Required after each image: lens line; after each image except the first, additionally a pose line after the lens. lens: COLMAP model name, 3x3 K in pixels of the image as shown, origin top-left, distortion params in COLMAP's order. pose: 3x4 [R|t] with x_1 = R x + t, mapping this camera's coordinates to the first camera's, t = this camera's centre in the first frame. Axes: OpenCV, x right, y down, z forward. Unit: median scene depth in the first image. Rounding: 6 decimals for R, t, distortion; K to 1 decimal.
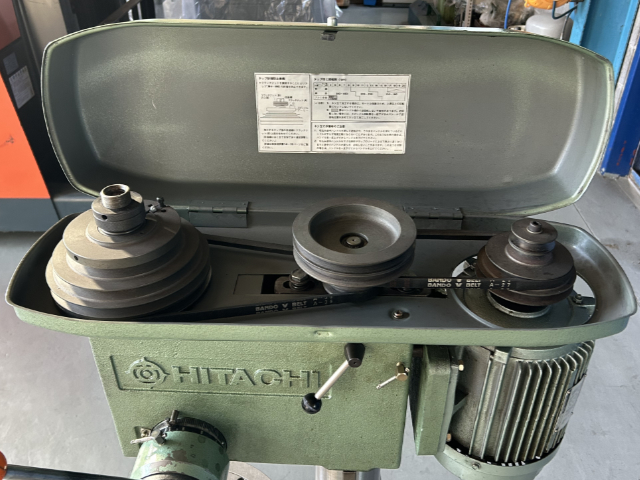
lens RADIAL K [[601.3, 0, 334.2], [0, 601.3, 240.8], [0, 0, 1]] dist [-0.004034, 0.010977]
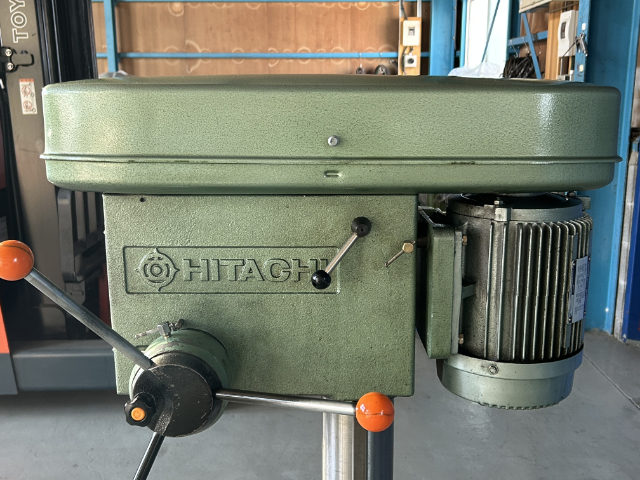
lens RADIAL K [[691.9, 0, 320.0], [0, 691.9, 240.0], [0, 0, 1]] dist [0.054070, -0.033055]
pose [[0.999828, -0.017948, 0.004594, -0.041452], [0.018364, 0.927423, -0.373563, 0.617614], [0.002444, 0.373584, 0.927593, -0.103297]]
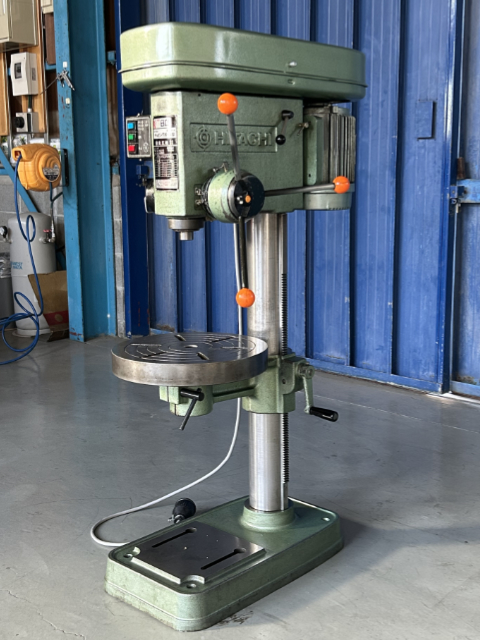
lens RADIAL K [[827.0, 0, 240.0], [0, 827.0, 320.0], [0, 0, 1]] dist [0.026054, -0.003347]
pose [[0.698321, -0.147418, 0.700440, -2.021956], [0.415696, 0.880150, -0.229198, 1.295807], [-0.582704, 0.451224, 0.675909, -0.463191]]
